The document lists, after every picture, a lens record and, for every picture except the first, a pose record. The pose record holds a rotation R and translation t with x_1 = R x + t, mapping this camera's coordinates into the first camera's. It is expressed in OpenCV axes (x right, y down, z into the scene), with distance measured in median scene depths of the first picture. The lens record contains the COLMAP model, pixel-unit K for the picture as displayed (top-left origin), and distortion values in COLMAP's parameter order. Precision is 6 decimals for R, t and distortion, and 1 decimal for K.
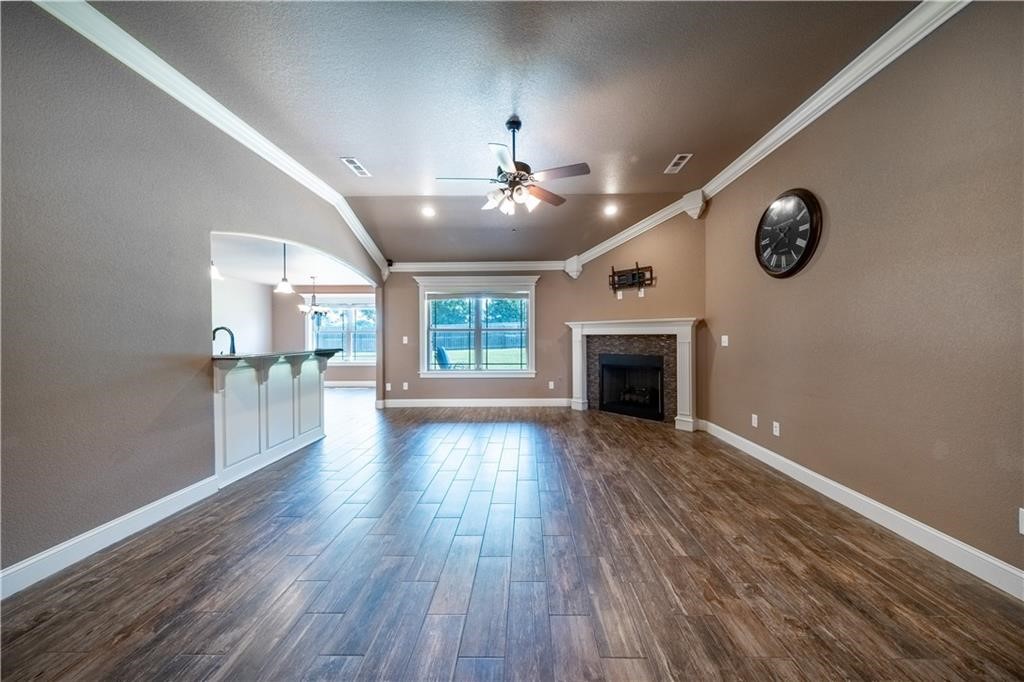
lens RADIAL K [[353.8, 0, 522.0], [0, 353.8, 337.1], [0, 0, 1]] dist [0.046801, -0.000153]
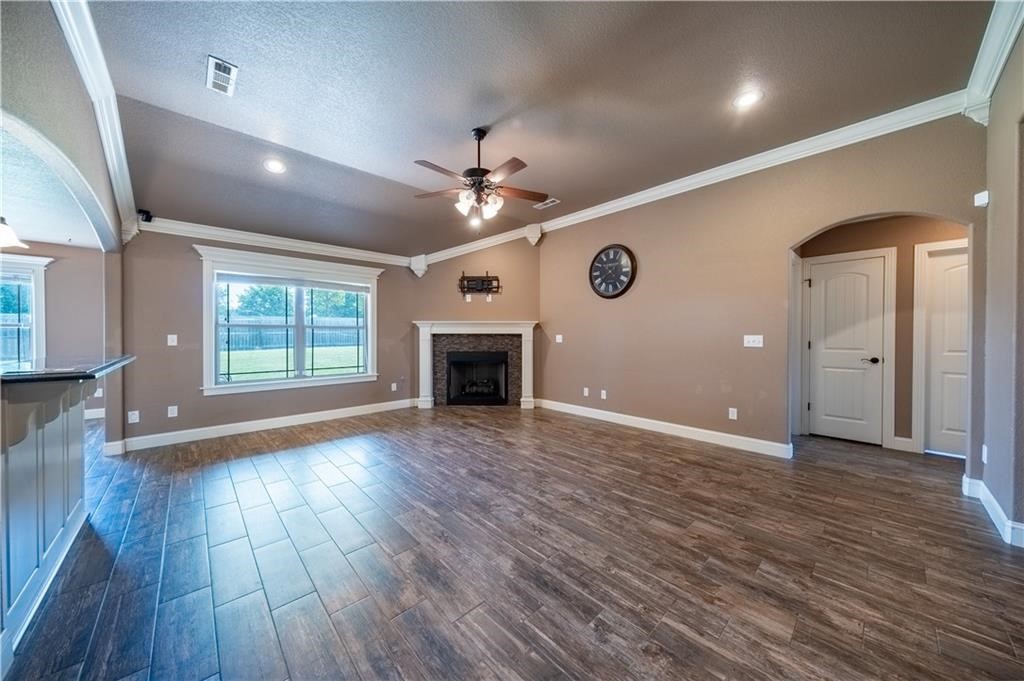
lens RADIAL K [[353.8, 0, 522.0], [0, 353.8, 336.6], [0, 0, 1]] dist [0.046801, -0.000153]
pose [[0.720517, 0.000431, 0.693438, -0.394477], [-0.000599, 1.000000, 0.000002, 0.001944], [-0.693438, -0.000417, 0.720517, 0.092201]]
